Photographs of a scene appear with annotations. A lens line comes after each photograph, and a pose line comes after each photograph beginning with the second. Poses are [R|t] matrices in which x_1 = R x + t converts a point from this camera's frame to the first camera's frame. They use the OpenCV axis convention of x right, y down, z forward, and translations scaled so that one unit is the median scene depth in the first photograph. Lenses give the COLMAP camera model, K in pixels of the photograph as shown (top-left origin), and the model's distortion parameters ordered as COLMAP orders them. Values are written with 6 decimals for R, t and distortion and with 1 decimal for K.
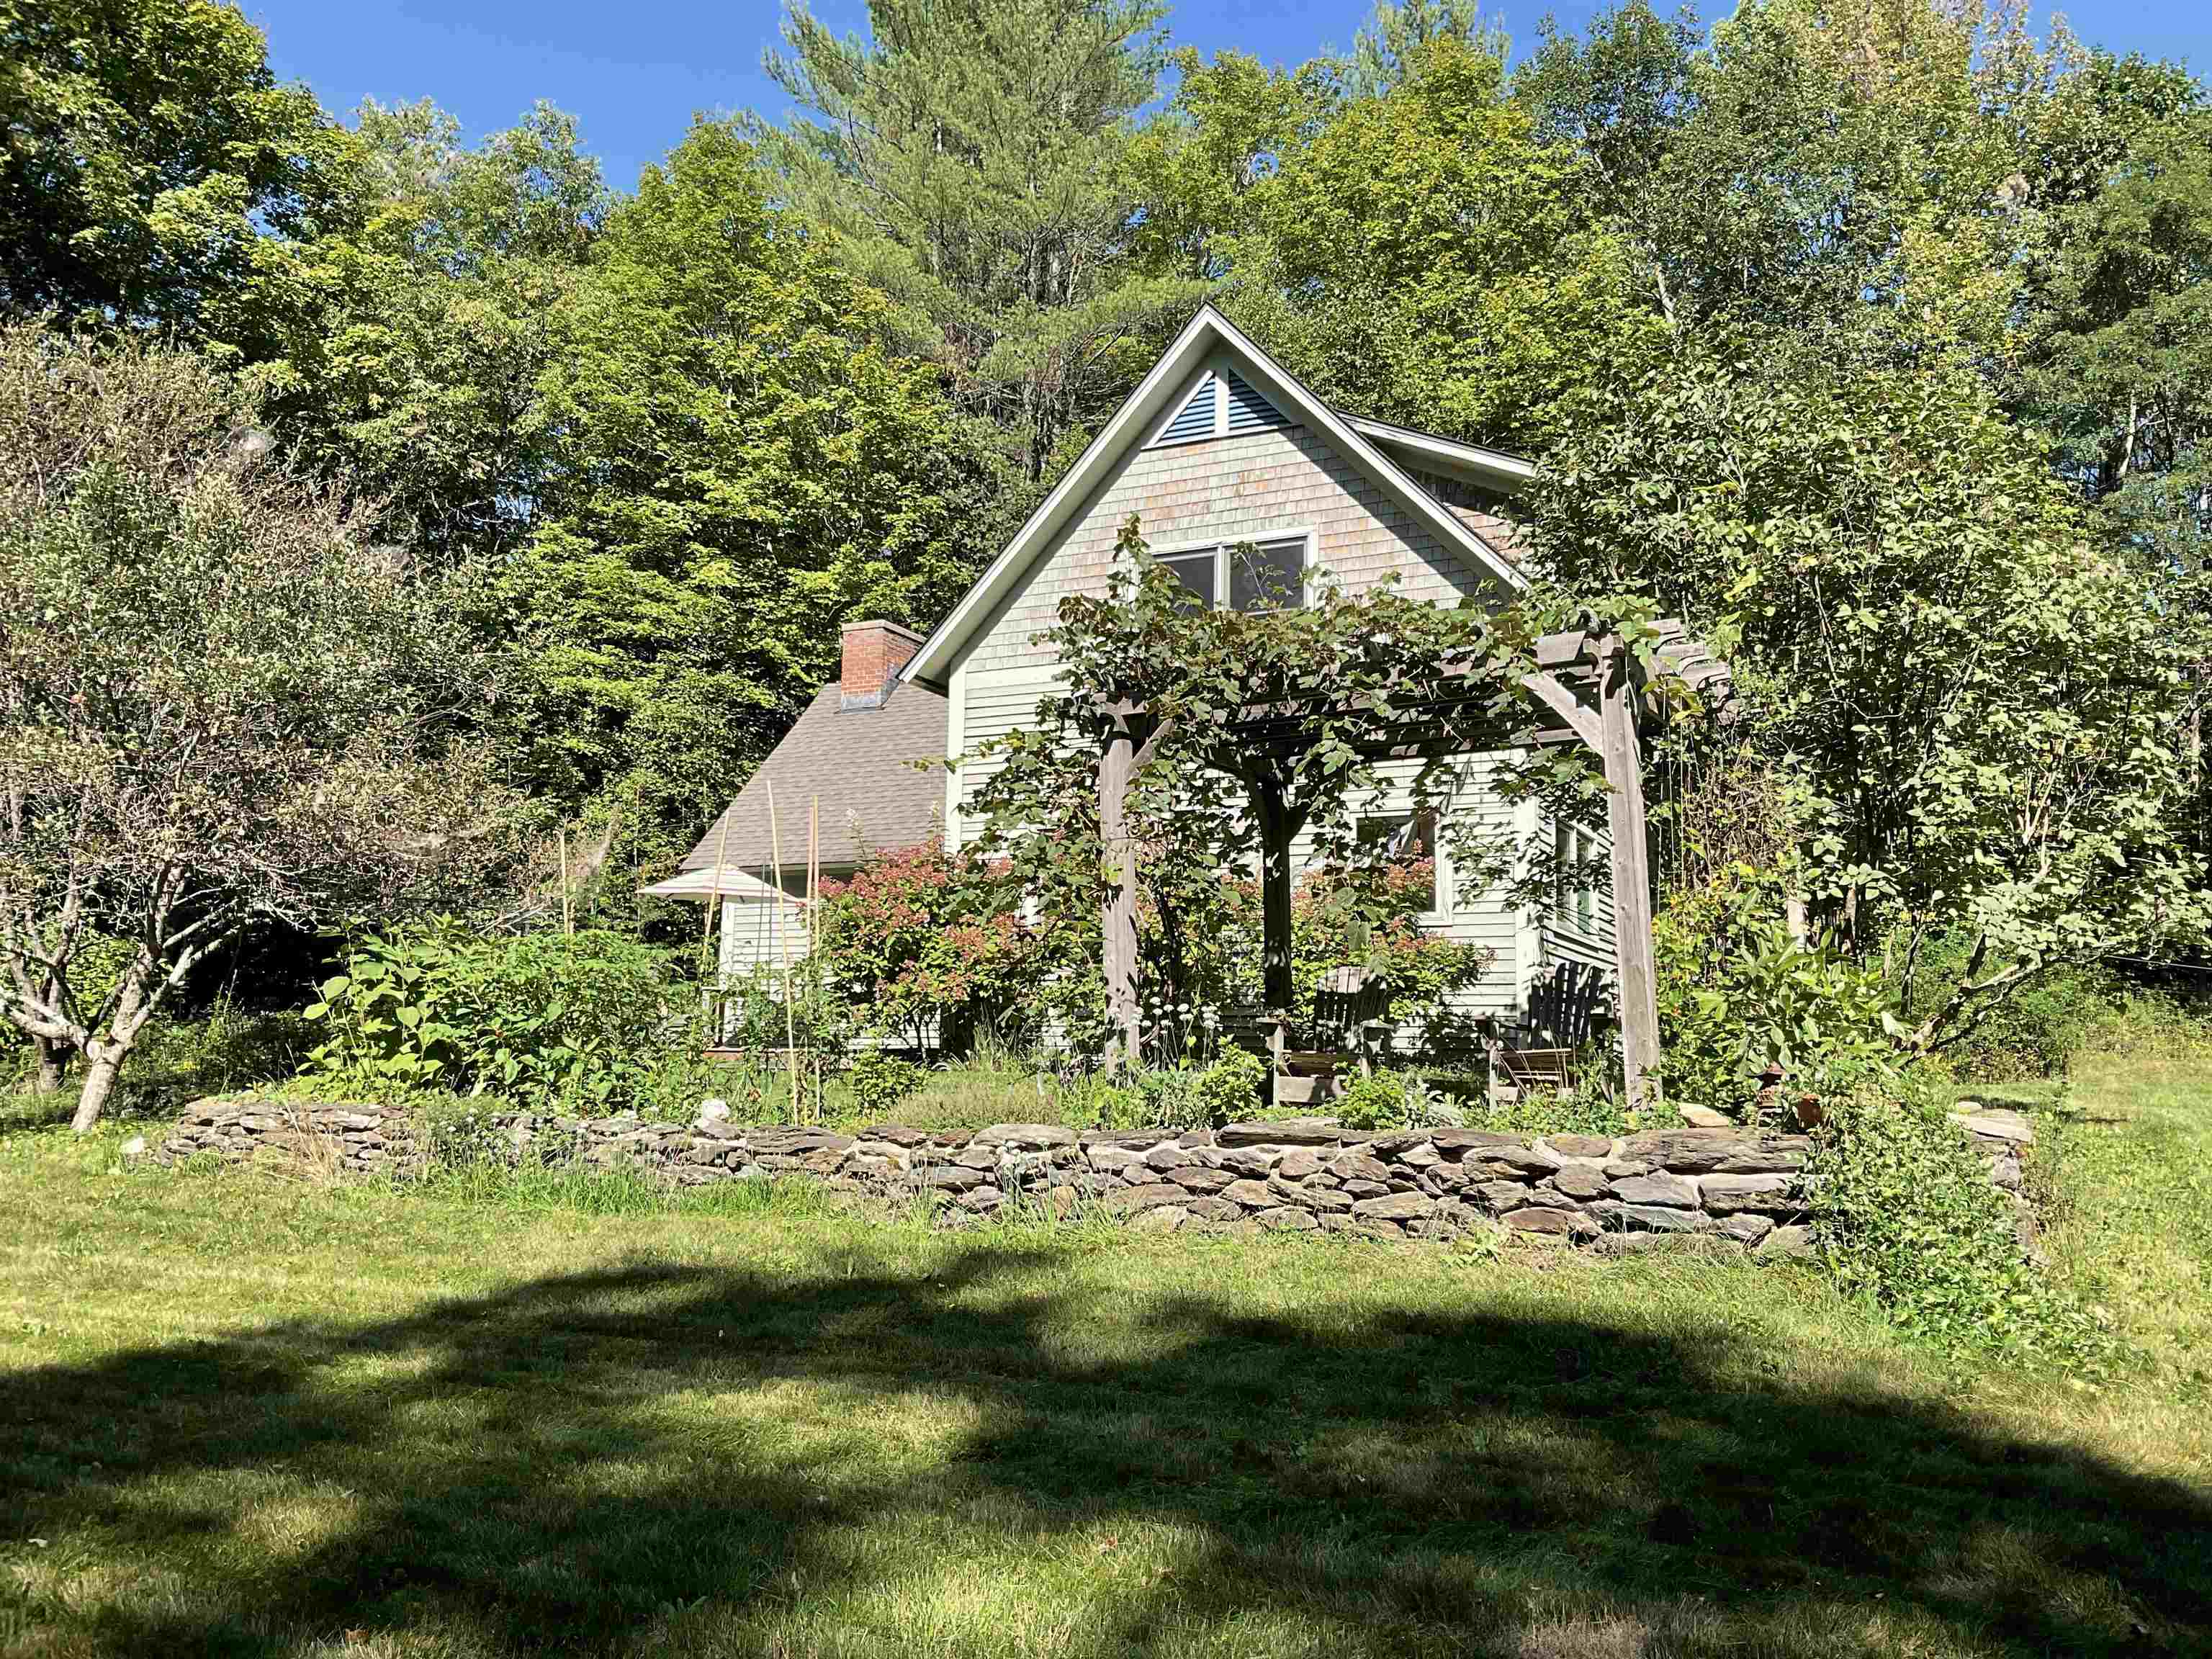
lens RADIAL K [[1820.0, 0, 1105.6], [0, 1820.0, 819.3], [0, 0, 1]] dist [0.029389, -0.071308]
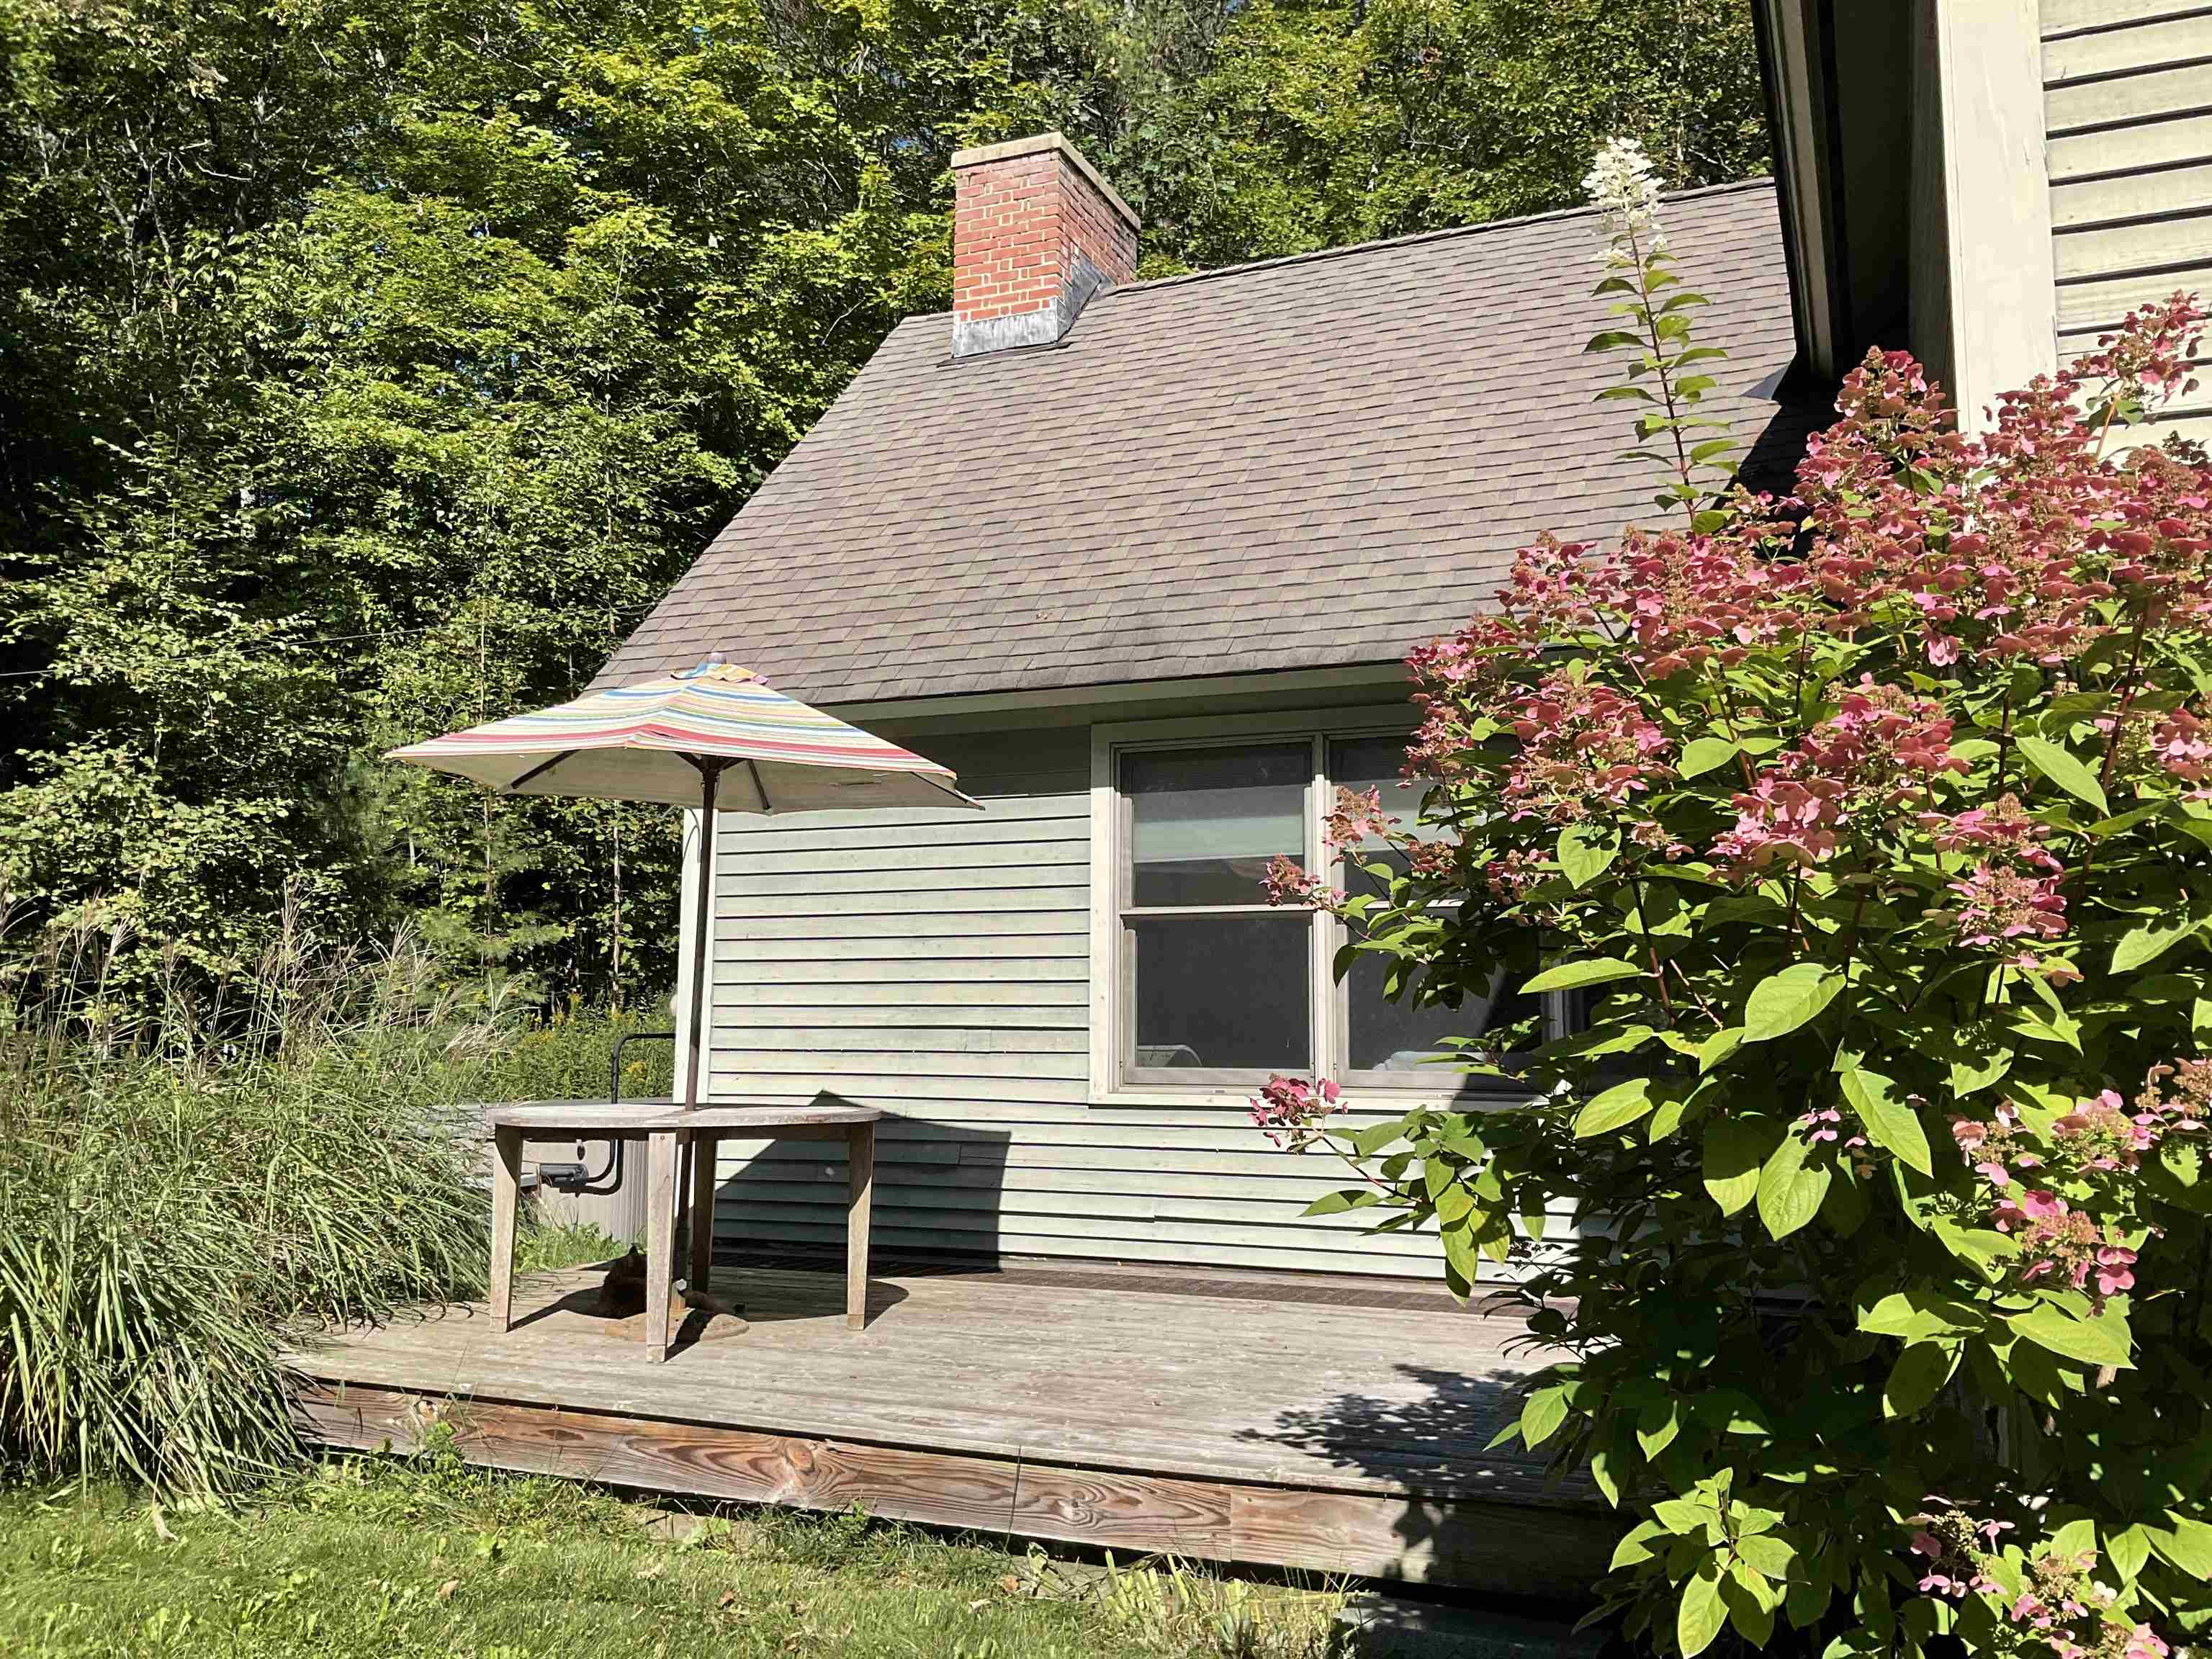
lens RADIAL K [[1820.0, 0, 1108.6], [0, 1820.0, 837.1], [0, 0, 1]] dist [0.029389, -0.071308]
pose [[0.998893, -0.000269, 0.047032, -0.095464], [-0.001721, 0.999105, 0.042255, 0.021696], [-0.047001, -0.042289, 0.997999, 0.441617]]
